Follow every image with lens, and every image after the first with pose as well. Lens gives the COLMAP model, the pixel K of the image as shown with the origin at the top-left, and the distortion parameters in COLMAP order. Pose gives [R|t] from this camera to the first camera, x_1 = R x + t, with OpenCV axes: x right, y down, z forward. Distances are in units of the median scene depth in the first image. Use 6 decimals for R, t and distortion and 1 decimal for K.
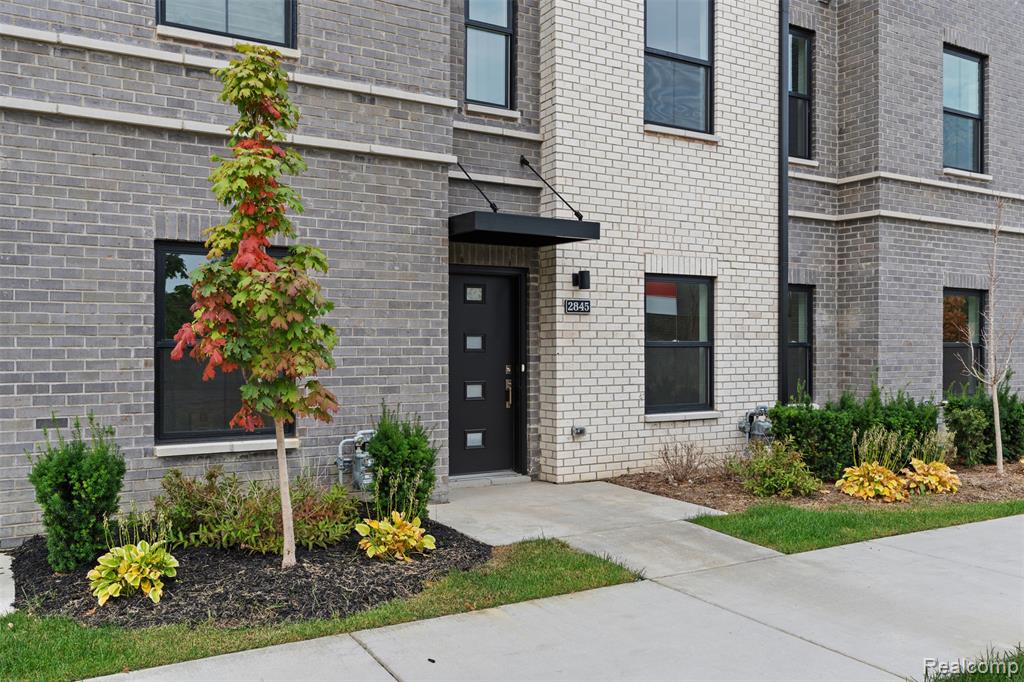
lens RADIAL K [[843.0, 0, 512.0], [0, 843.0, 341.0], [0, 0, 1]] dist [0.012115, 0.008213]
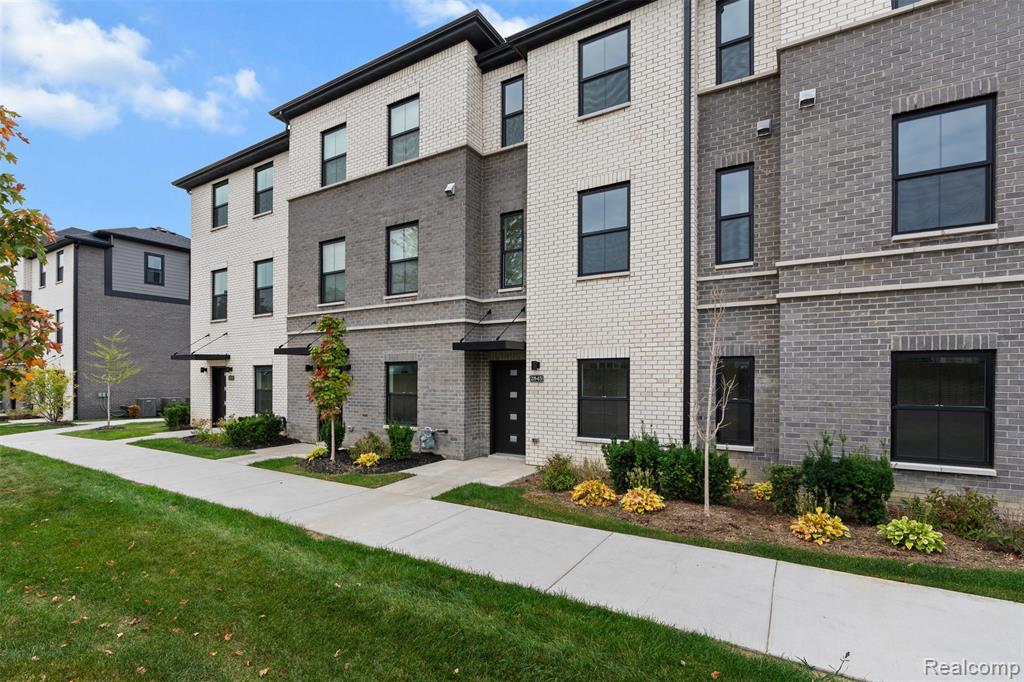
lens RADIAL K [[464.9, 0, 513.3], [0, 464.9, 376.9], [0, 0, 1]] dist [-0.001364, -0.000547]
pose [[0.483847, -0.001723, -0.875151, 0.958359], [0.004473, 0.999990, 0.000505, -0.042714], [0.875141, -0.004159, 0.483850, 0.389046]]
